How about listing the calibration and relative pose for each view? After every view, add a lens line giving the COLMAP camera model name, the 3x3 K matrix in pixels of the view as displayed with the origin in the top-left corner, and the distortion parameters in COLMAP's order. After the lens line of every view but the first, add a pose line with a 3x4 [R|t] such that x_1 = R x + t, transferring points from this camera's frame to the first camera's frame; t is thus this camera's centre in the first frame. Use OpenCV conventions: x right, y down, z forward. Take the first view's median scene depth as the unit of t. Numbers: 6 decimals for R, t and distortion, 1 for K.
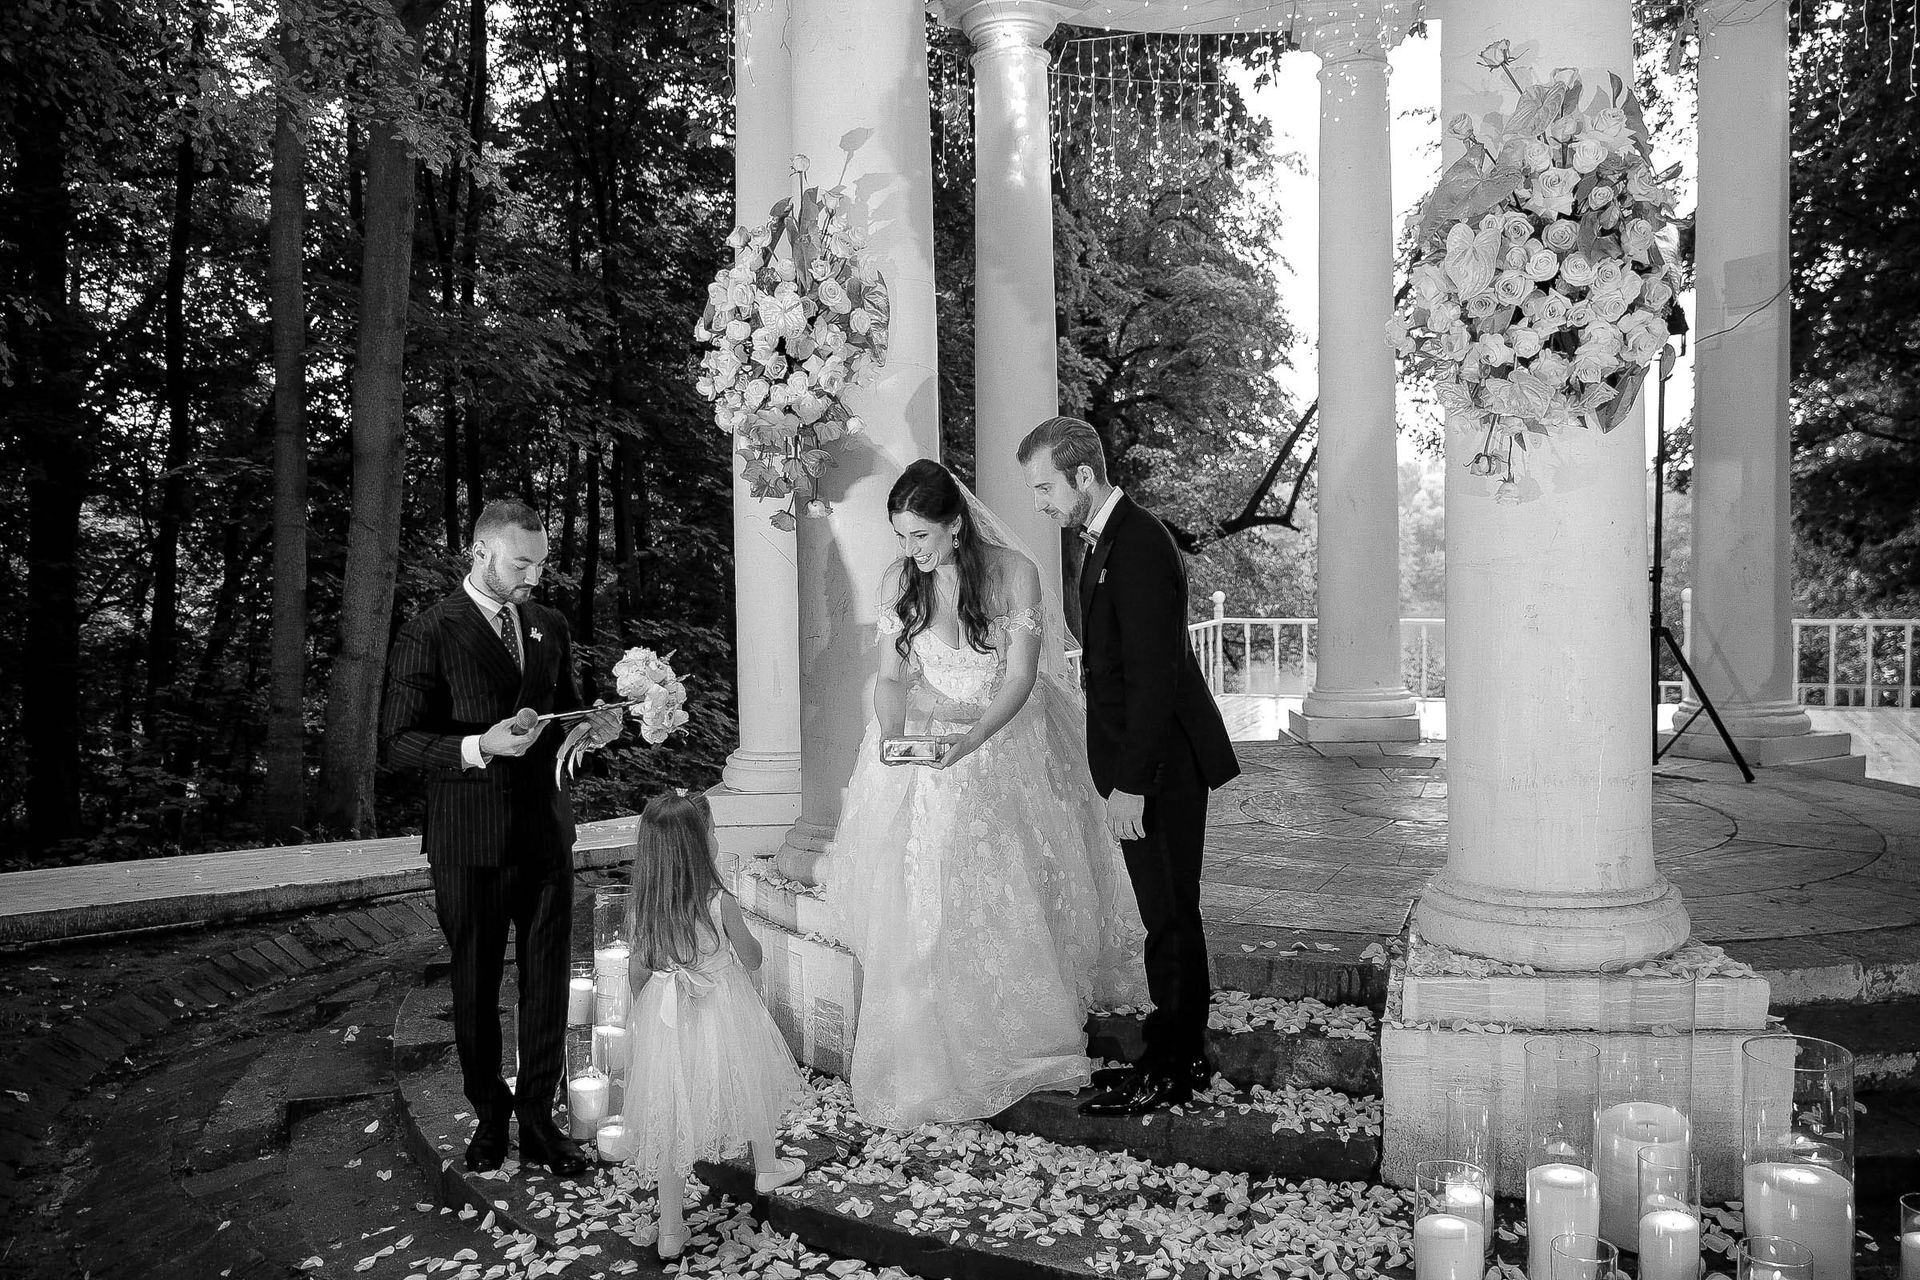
lens RADIAL K [[1557.4, 0, 956.0], [0, 1557.4, 661.1], [0, 0, 1]] dist [-0.093322, 0.131523]
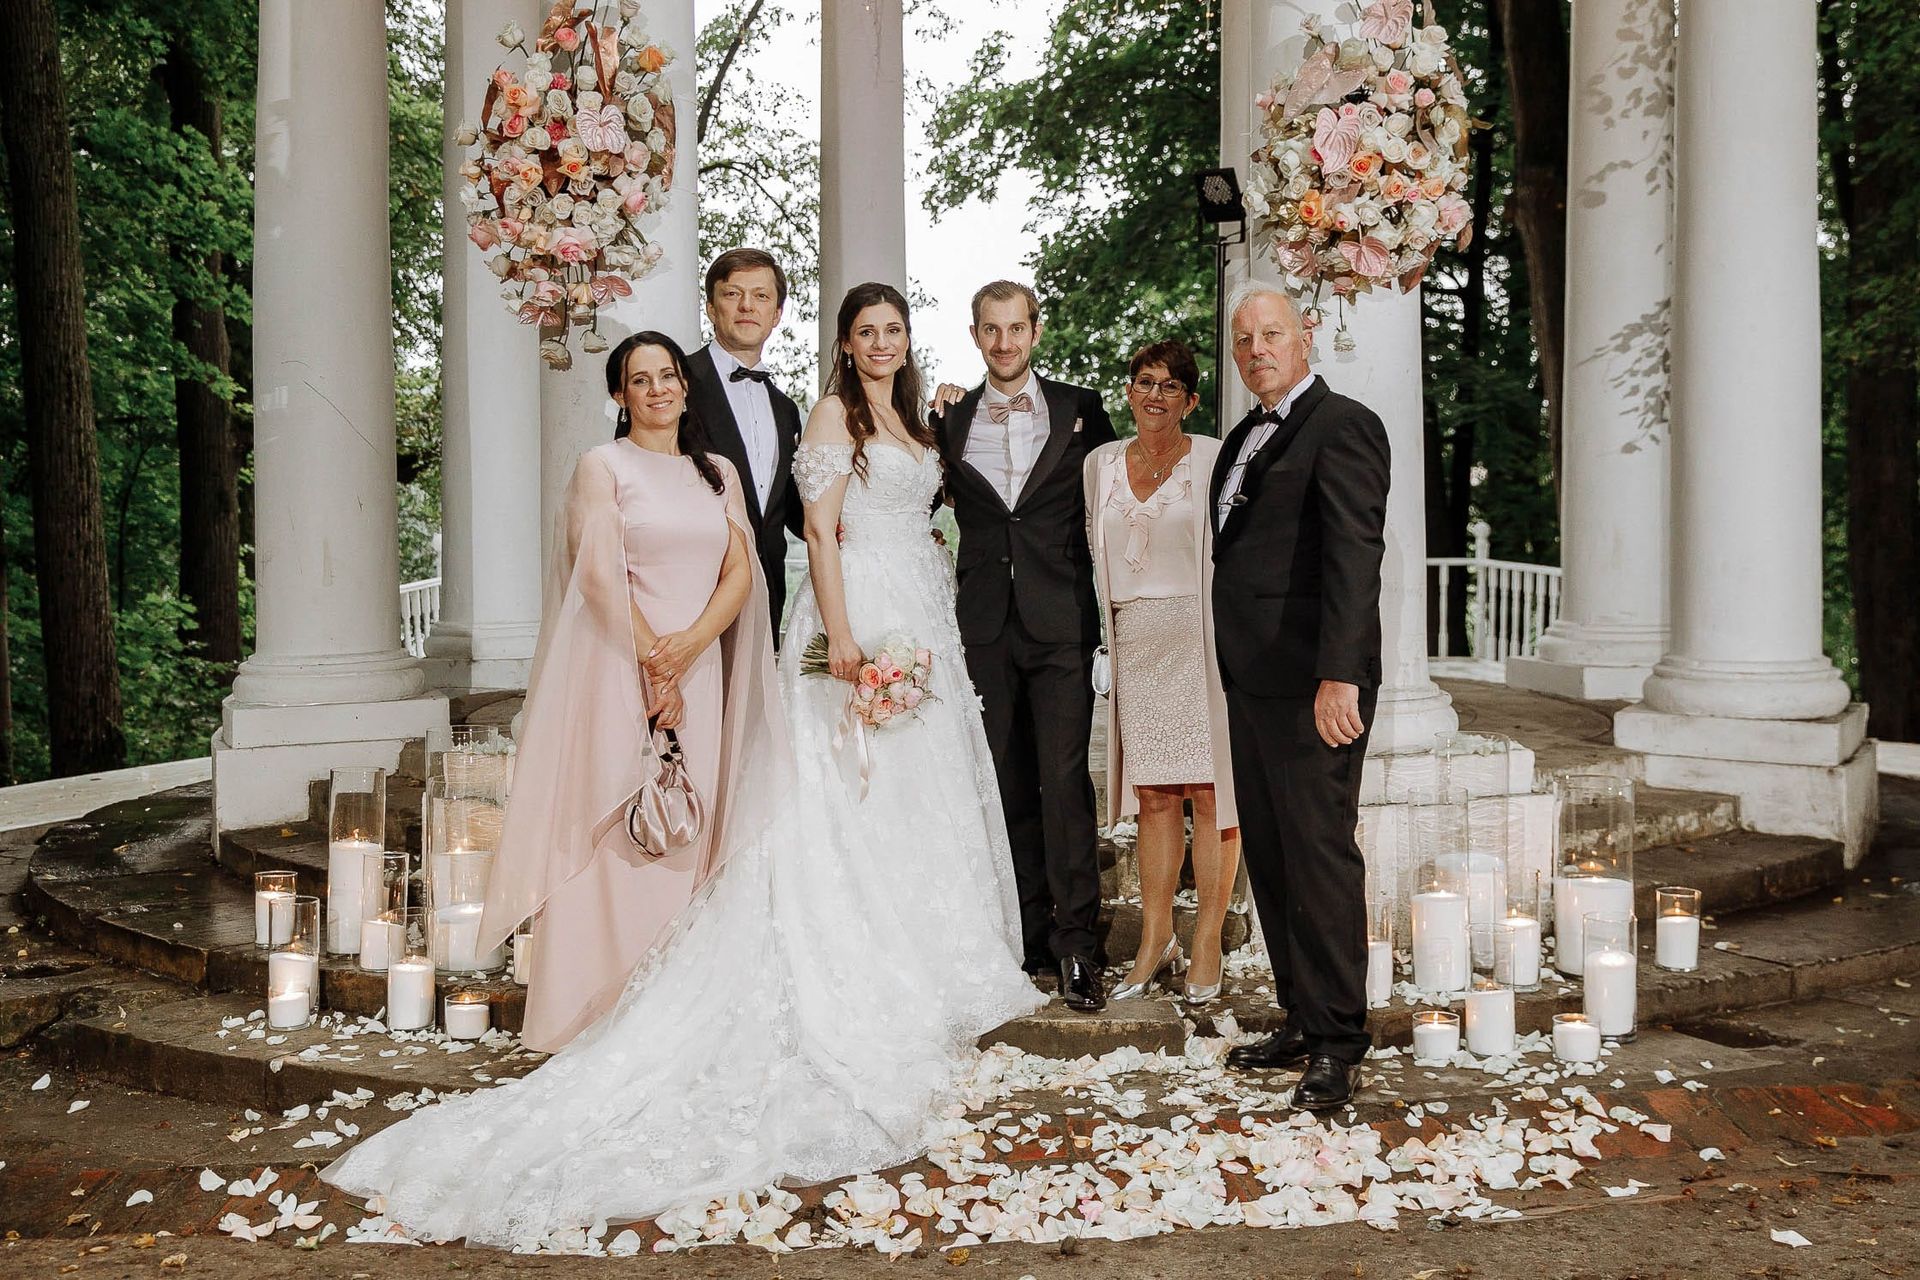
lens RADIAL K [[2256.3, 0, 999.5], [0, 2256.3, 559.8], [0, 0, 1]] dist [0.017683, 0.021221]
pose [[0.884193, 0.006637, 0.467075, -0.611433], [0.015289, 0.998952, -0.043137, 0.114280], [-0.466872, 0.045282, 0.883165, -0.350016]]
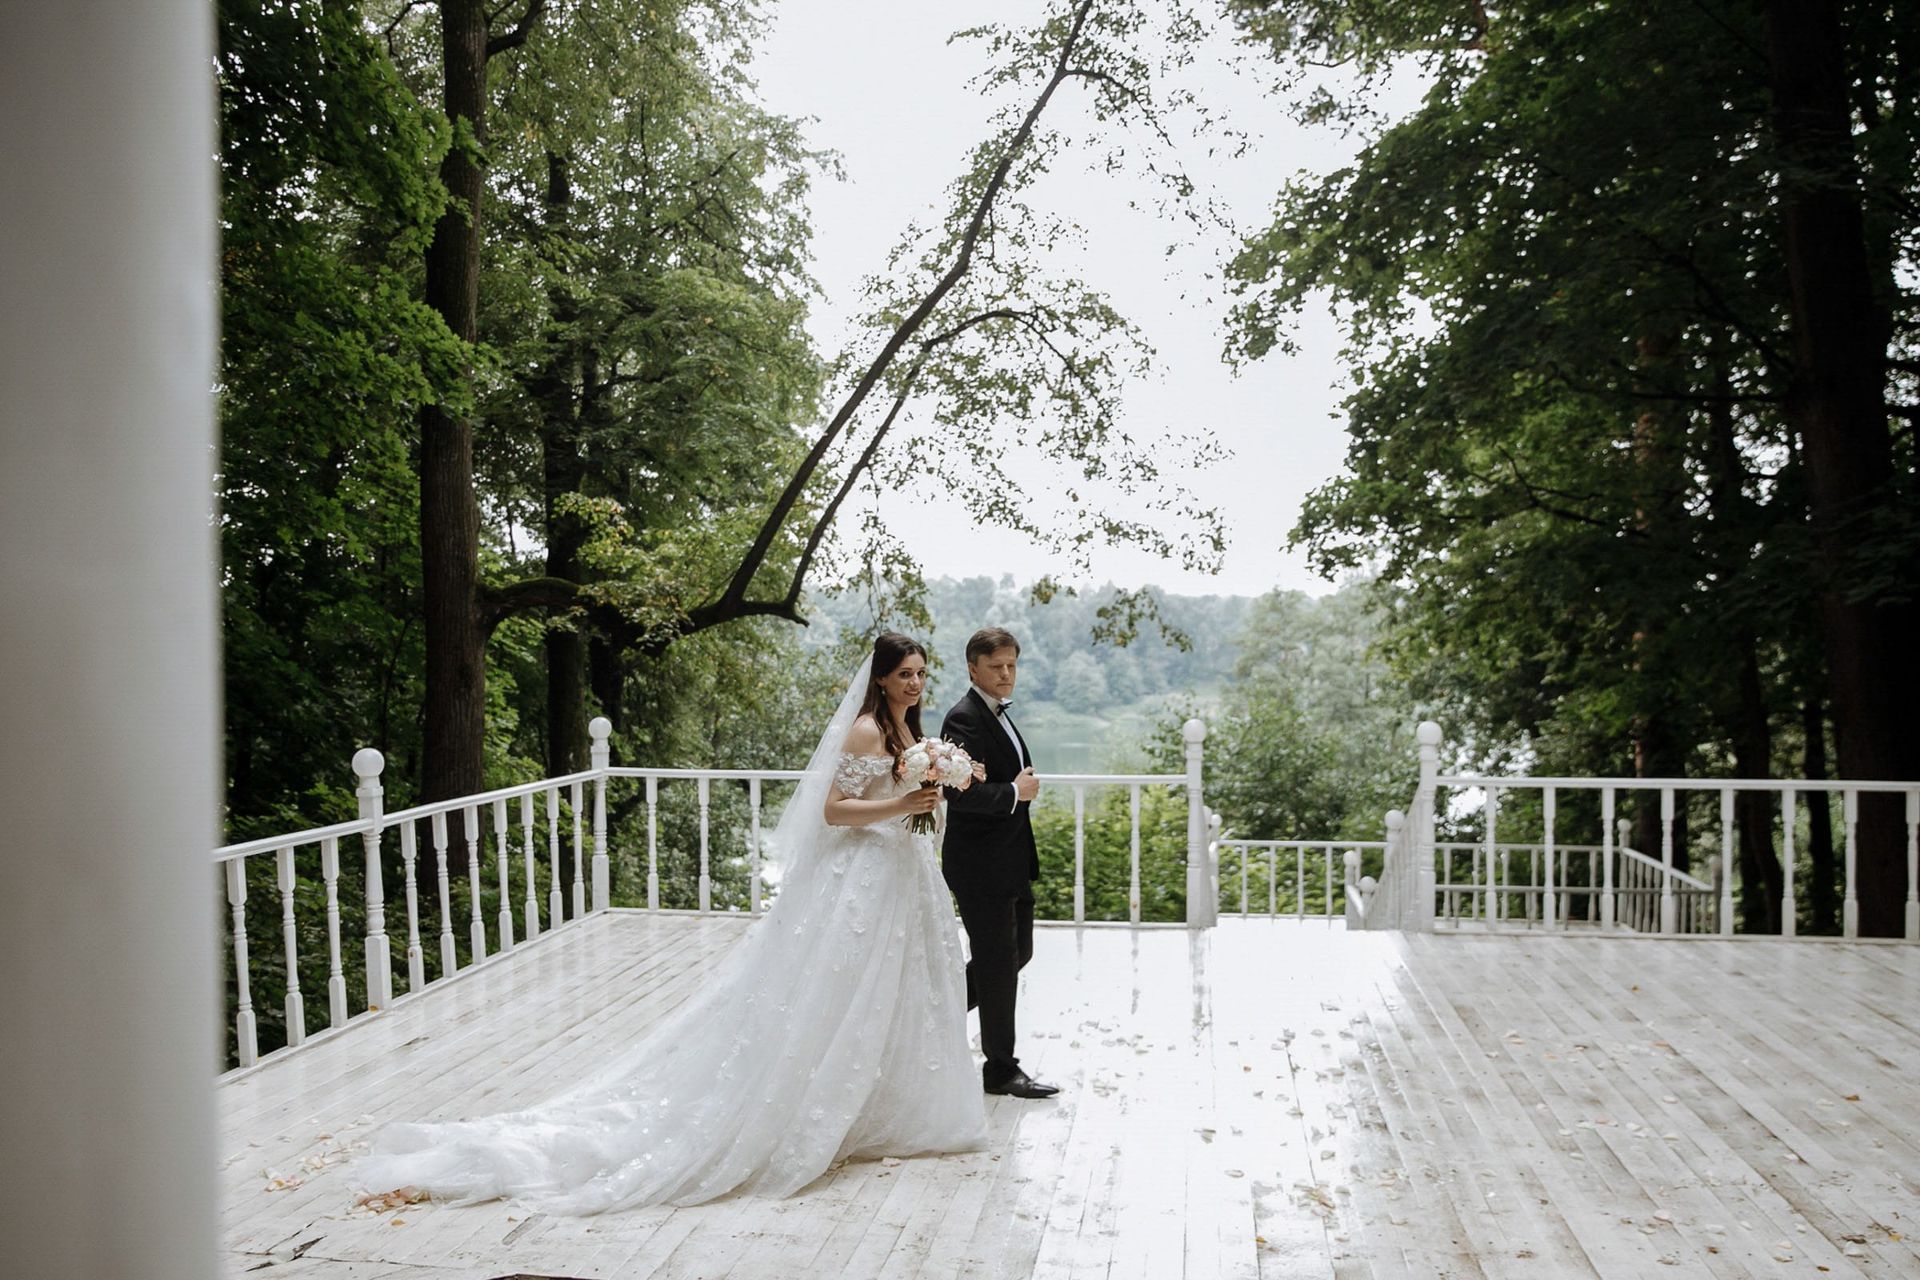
lens RADIAL K [[1557.4, 0, 956.0], [0, 1557.4, 661.1], [0, 0, 1]] dist [-0.093322, 0.131523]
pose [[0.964496, 0.019304, 0.263391, 0.707928], [-0.000341, 0.997415, -0.071854, -0.123201], [-0.264097, 0.069213, 0.962009, 2.169798]]
